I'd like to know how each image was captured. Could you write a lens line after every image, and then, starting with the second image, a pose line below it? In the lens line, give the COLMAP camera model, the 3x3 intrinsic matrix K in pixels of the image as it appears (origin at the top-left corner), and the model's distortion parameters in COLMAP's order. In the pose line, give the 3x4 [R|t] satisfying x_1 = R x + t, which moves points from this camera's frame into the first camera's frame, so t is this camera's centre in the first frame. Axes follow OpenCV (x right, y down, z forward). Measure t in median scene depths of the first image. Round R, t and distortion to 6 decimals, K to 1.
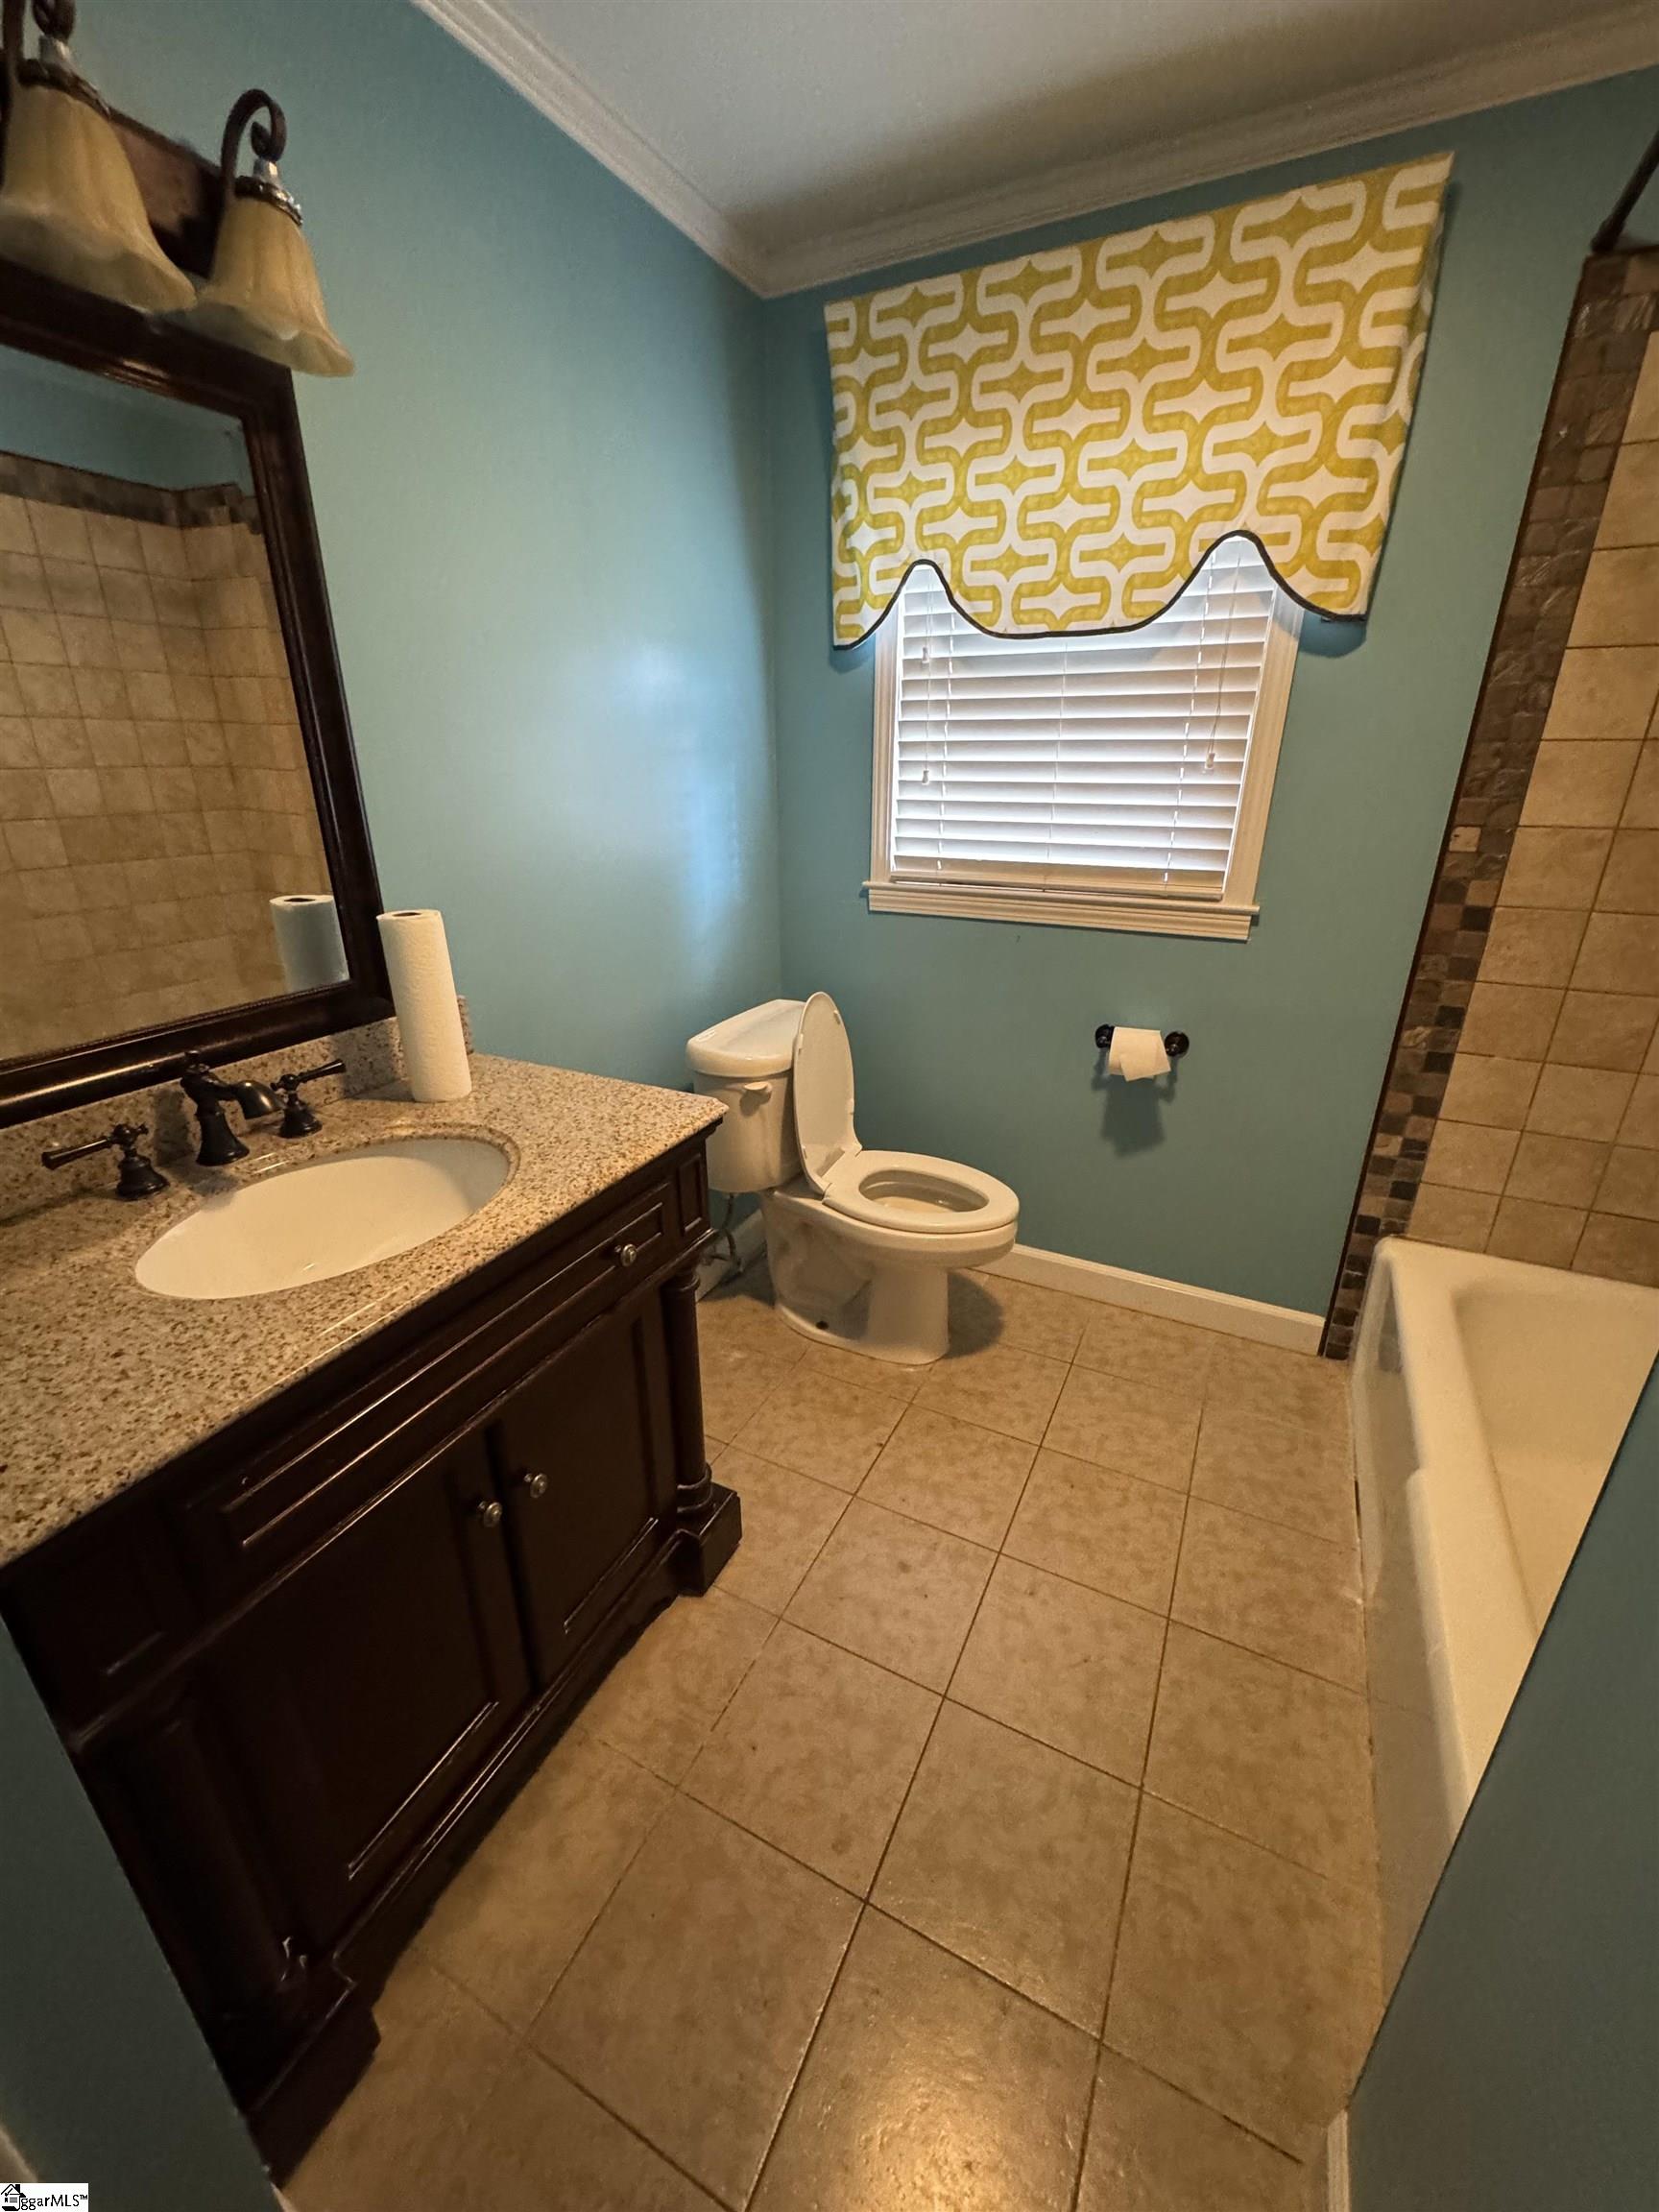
lens RADIAL K [[881.3, 0, 828.4], [0, 881.3, 1100.3], [0, 0, 1]] dist [-0.001008, 0.000817]
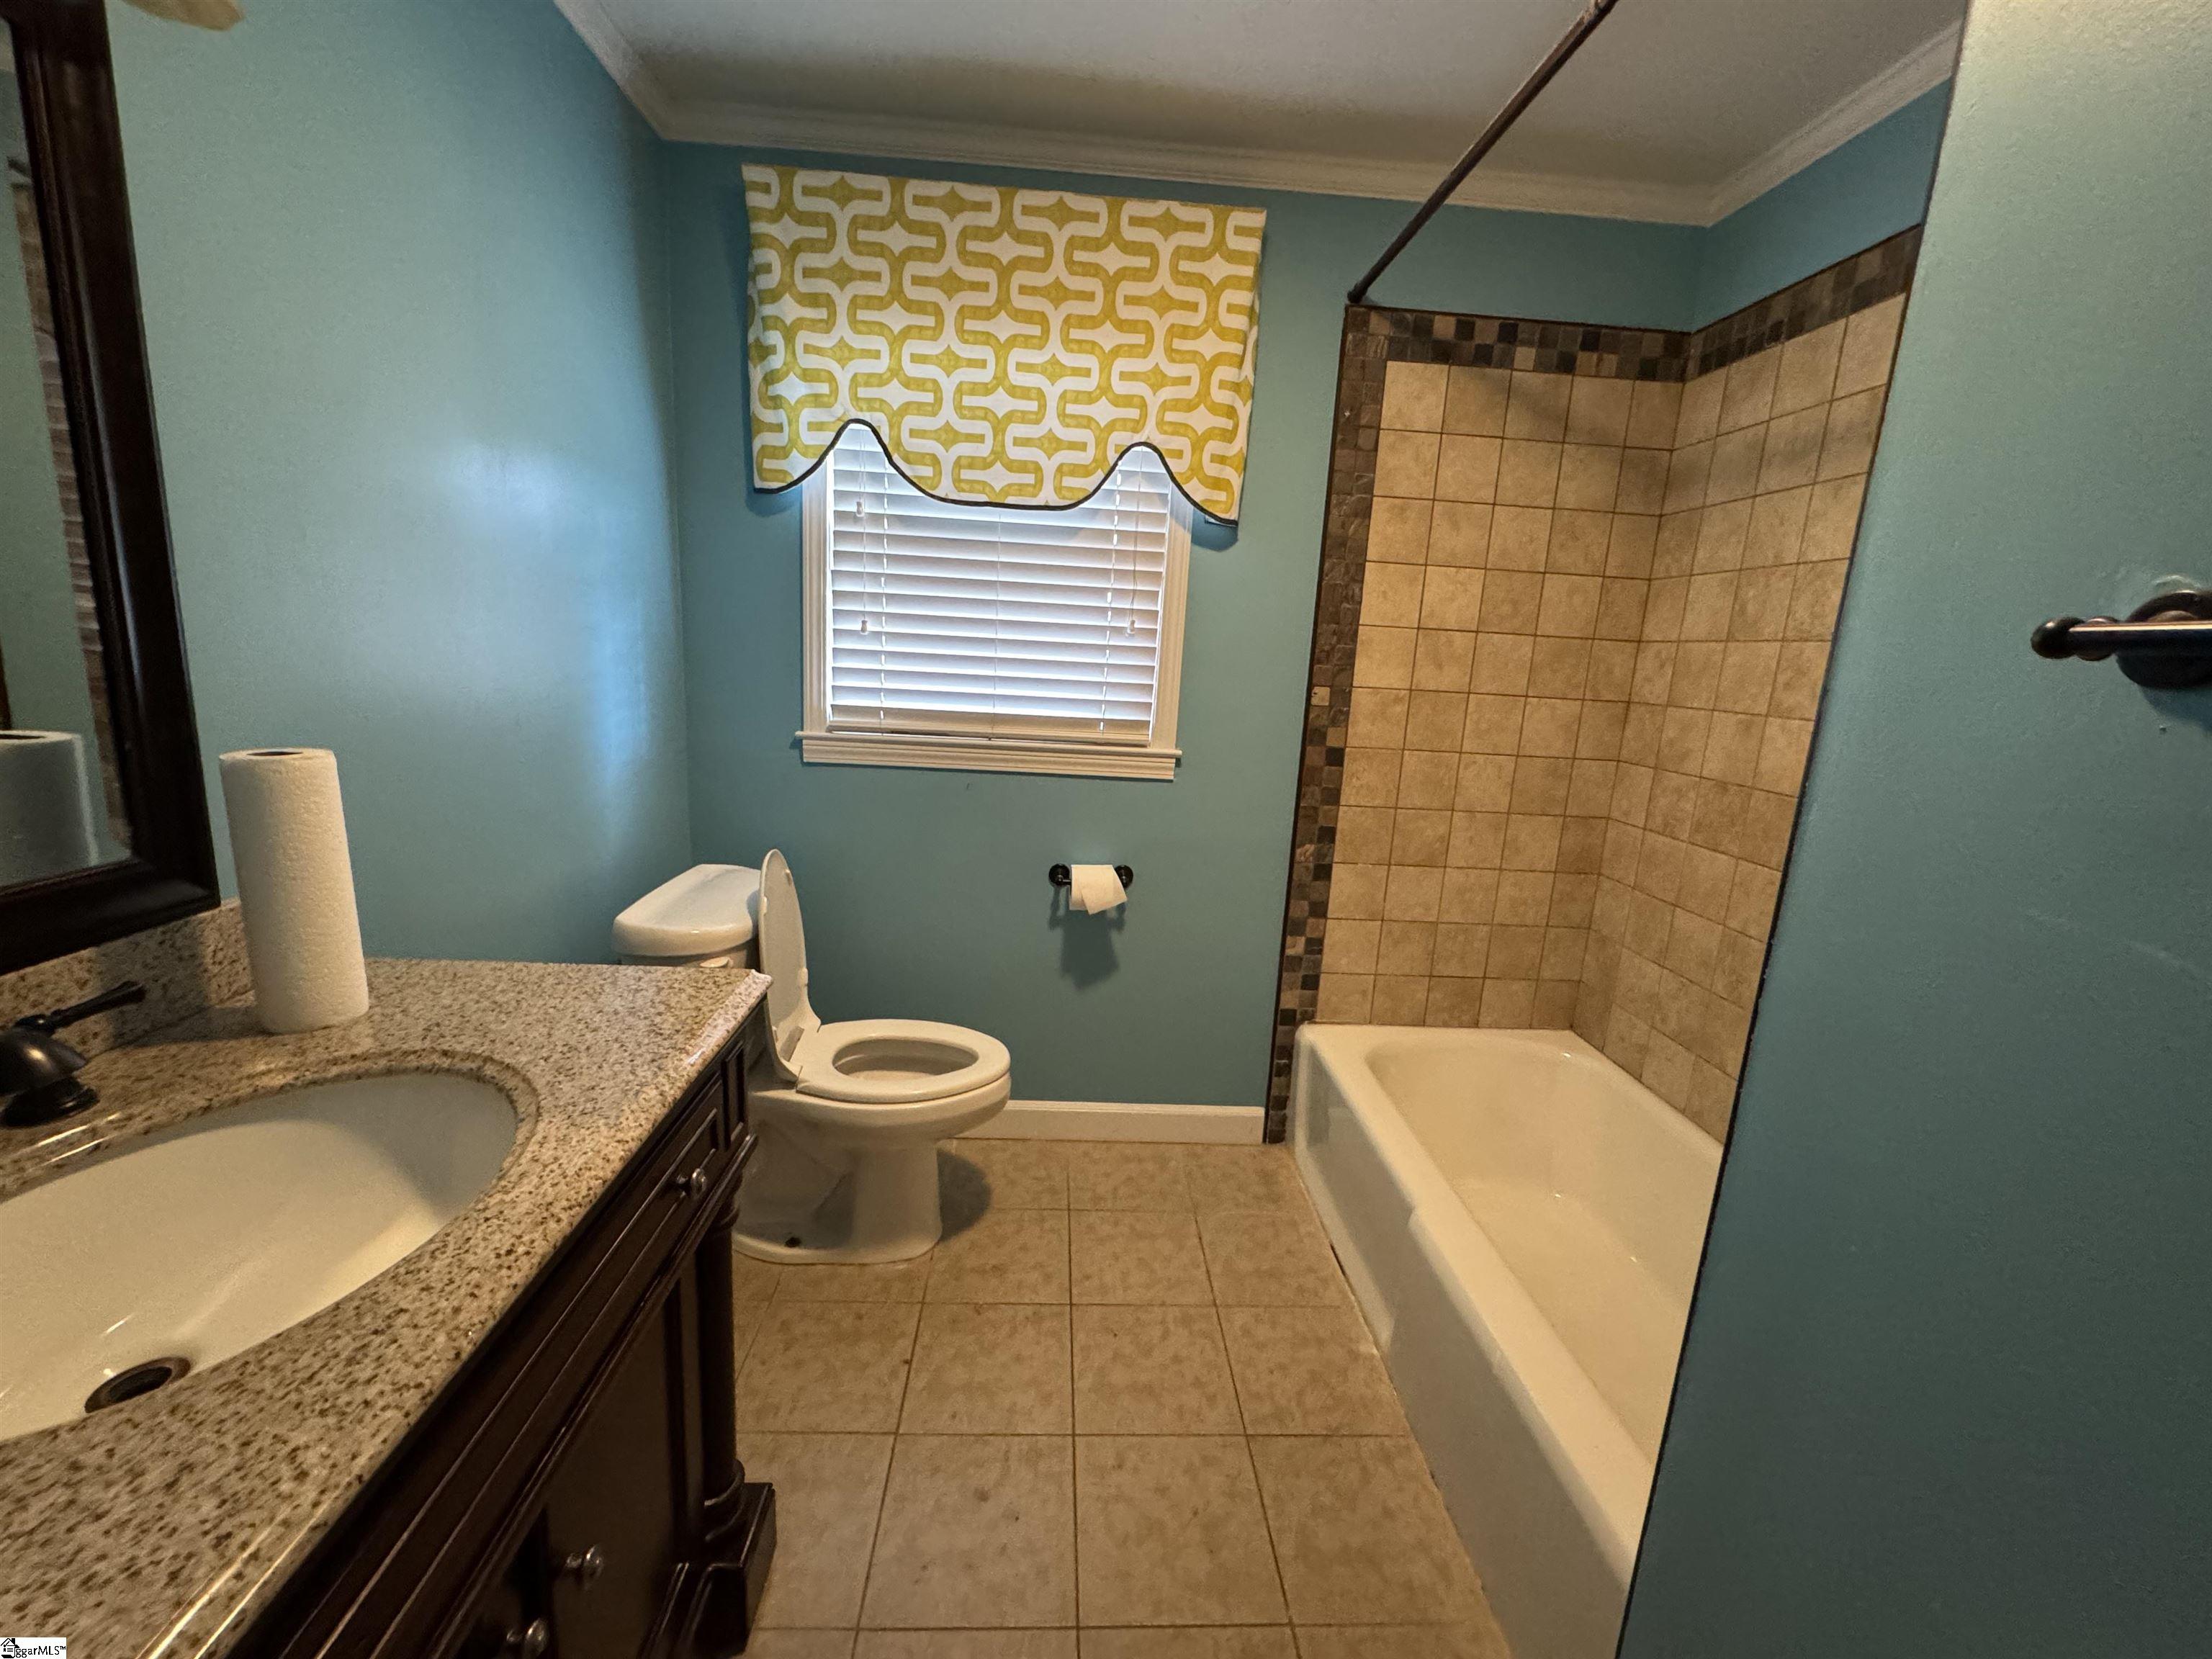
lens RADIAL K [[881.3, 0, 1104.0], [0, 881.3, 823.7], [0, 0, 1]] dist [-0.001008, 0.000817]
pose [[0.866430, -0.048826, 0.496905, -0.191183], [0.127622, 0.983805, -0.125859, 0.006935], [-0.482712, 0.172464, 0.858630, 0.083014]]
